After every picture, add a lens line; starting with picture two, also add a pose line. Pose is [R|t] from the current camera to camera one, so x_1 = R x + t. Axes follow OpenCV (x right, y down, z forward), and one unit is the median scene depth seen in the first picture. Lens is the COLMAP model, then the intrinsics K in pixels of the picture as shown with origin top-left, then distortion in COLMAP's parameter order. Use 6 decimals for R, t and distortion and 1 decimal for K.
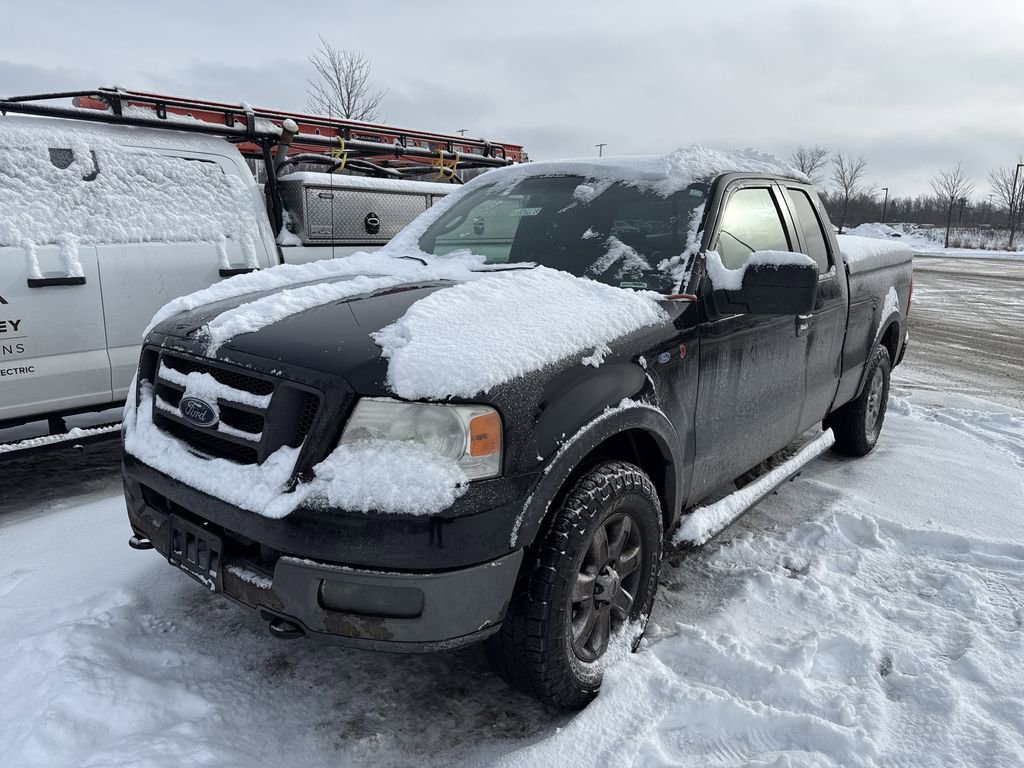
lens RADIAL K [[707.4, 0, 517.7], [0, 707.4, 386.6], [0, 0, 1]] dist [0.085836, -0.104913]
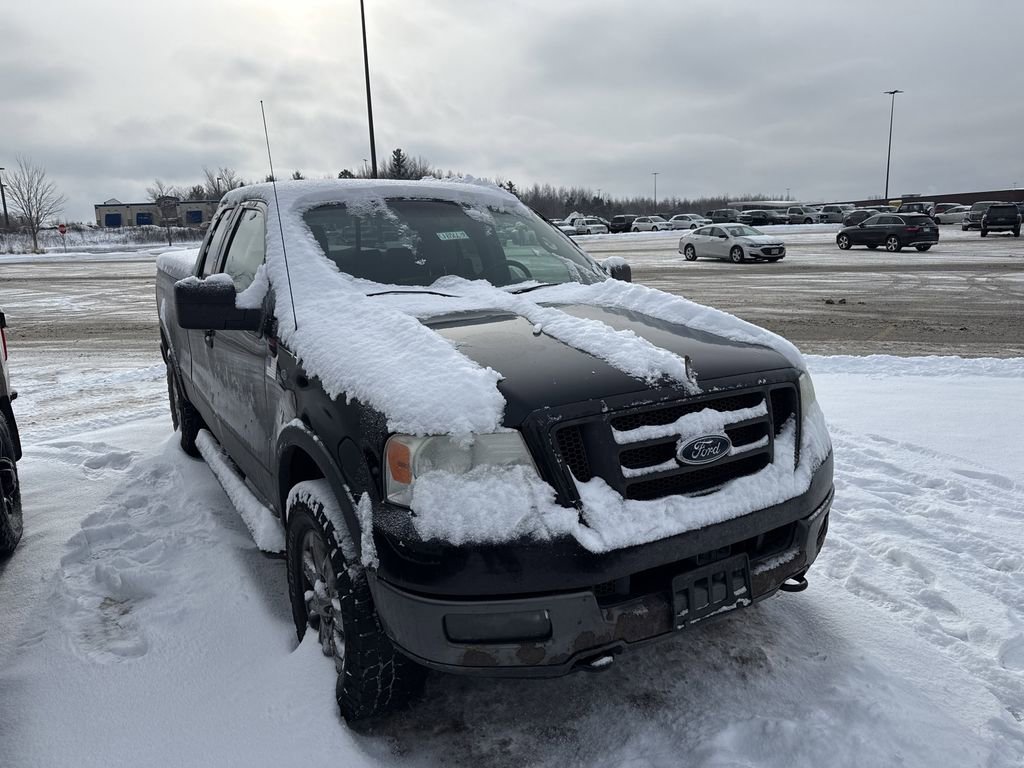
lens RADIAL K [[707.4, 0, 517.7], [0, 707.4, 386.6], [0, 0, 1]] dist [0.085836, -0.104913]
pose [[0.344638, -0.228464, 0.910510, -1.406745], [0.231010, 0.960746, 0.153629, -0.258888], [-0.909868, 0.157390, 0.383886, 0.839957]]
